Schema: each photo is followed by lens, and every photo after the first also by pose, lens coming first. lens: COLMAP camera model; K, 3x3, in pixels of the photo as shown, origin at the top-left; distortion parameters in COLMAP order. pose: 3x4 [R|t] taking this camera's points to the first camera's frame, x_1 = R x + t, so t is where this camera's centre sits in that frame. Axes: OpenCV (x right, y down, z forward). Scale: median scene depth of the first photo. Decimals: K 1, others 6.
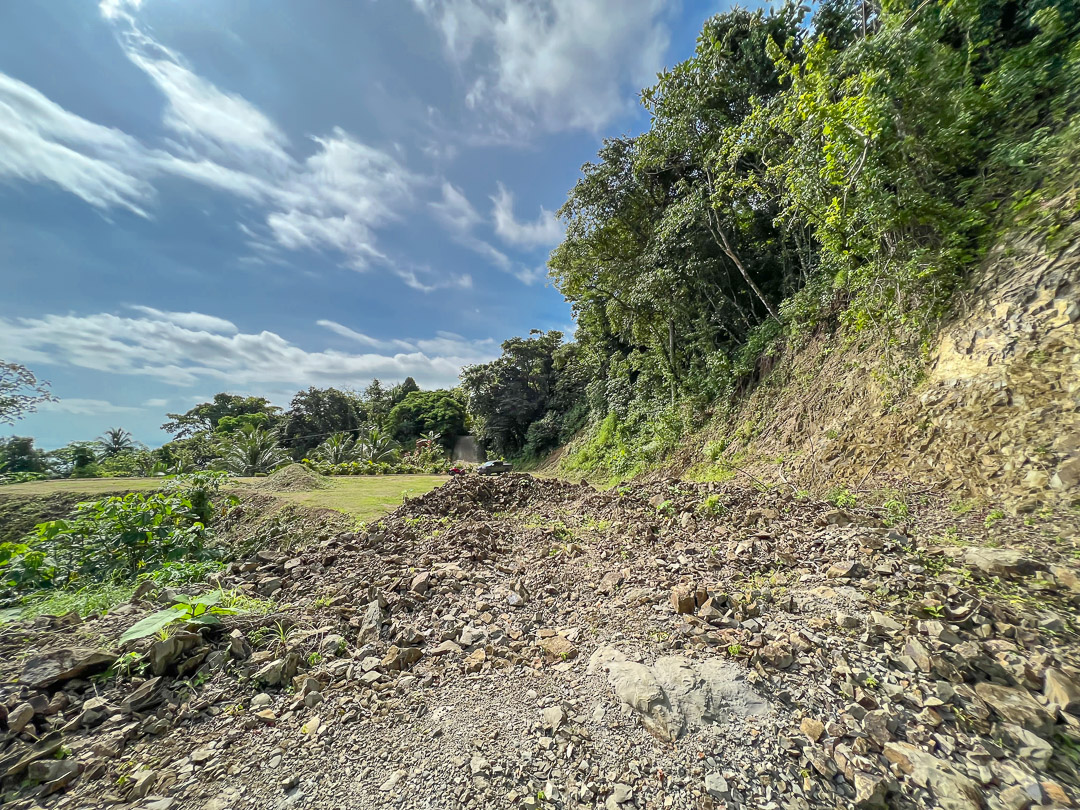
lens RADIAL K [[432.5, 0, 539.8], [0, 432.5, 405.9], [0, 0, 1]] dist [-0.010995, 0.002154]
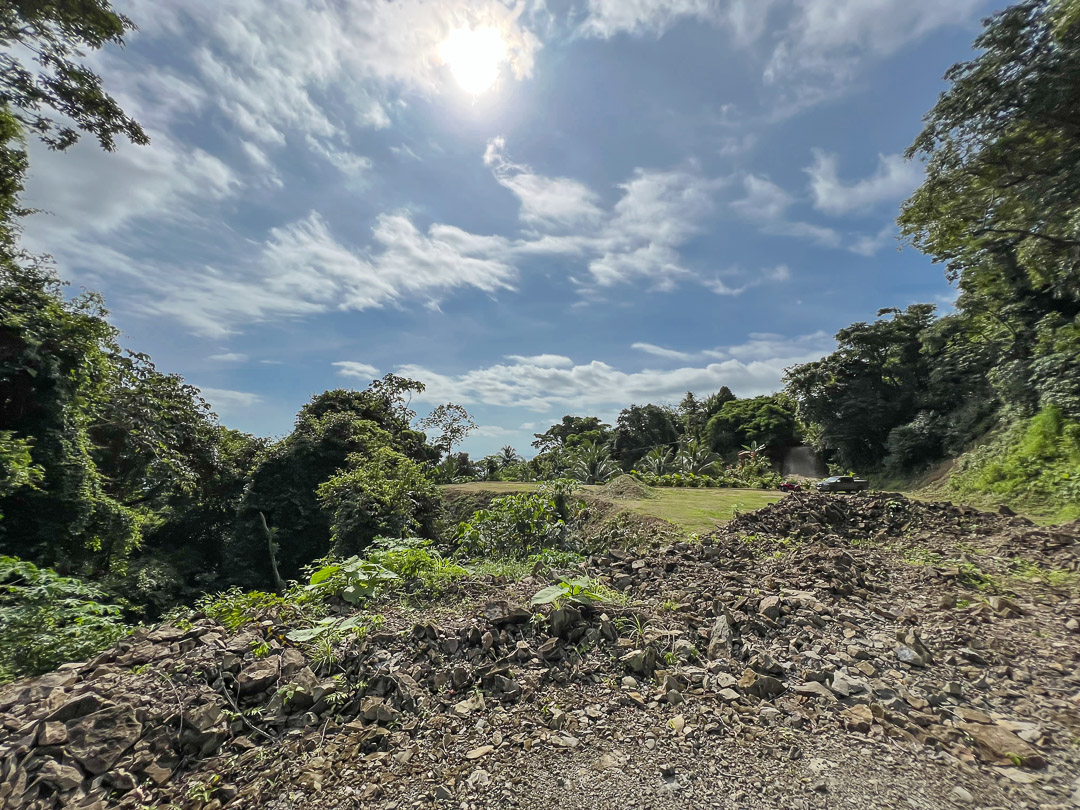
lens RADIAL K [[432.0, 0, 537.5], [0, 432.0, 402.5], [0, 0, 1]] dist [-0.005538, 0.001333]
pose [[0.760667, -0.084281, -0.643648, -0.004392], [0.060797, 0.996427, -0.058624, 0.000134], [0.646289, 0.005461, 0.763073, -0.003437]]
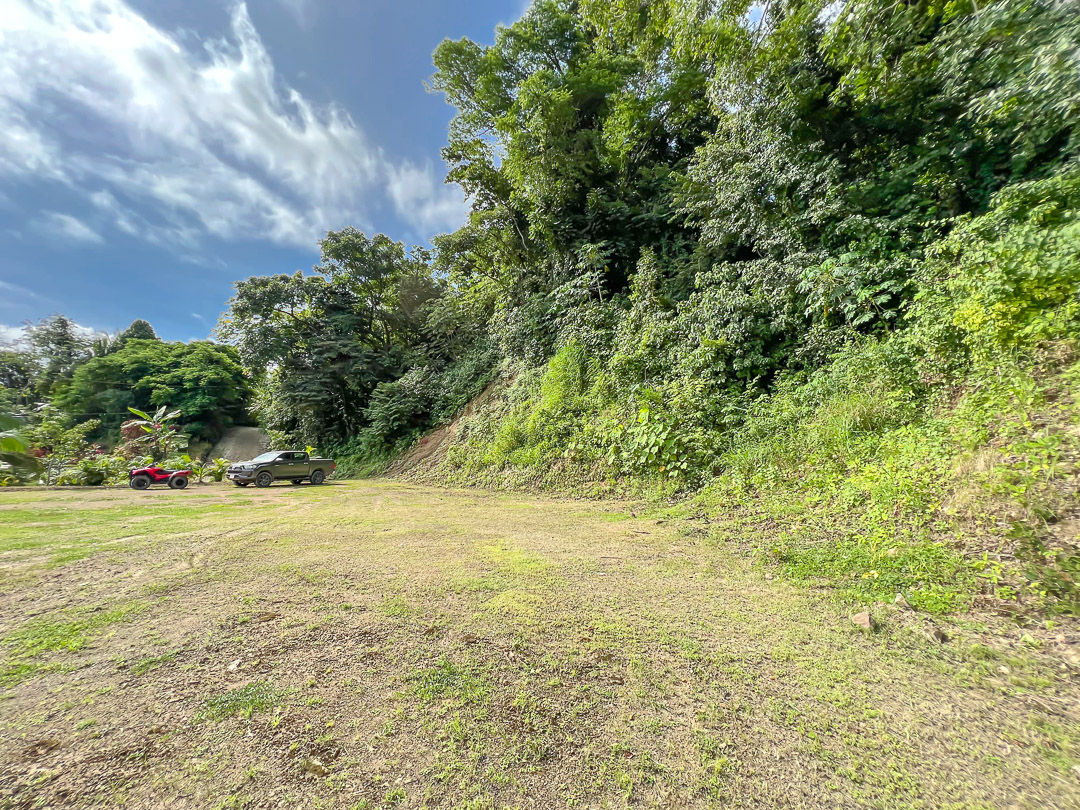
lens RADIAL K [[467.9, 0, 546.6], [0, 467.9, 403.5], [0, 0, 1]] dist [0.002167, 0.000252]
pose [[0.937856, 0.034207, 0.345336, -0.032936], [-0.026929, 0.999303, -0.025854, 0.099123], [-0.345979, 0.014948, 0.938123, 0.565624]]
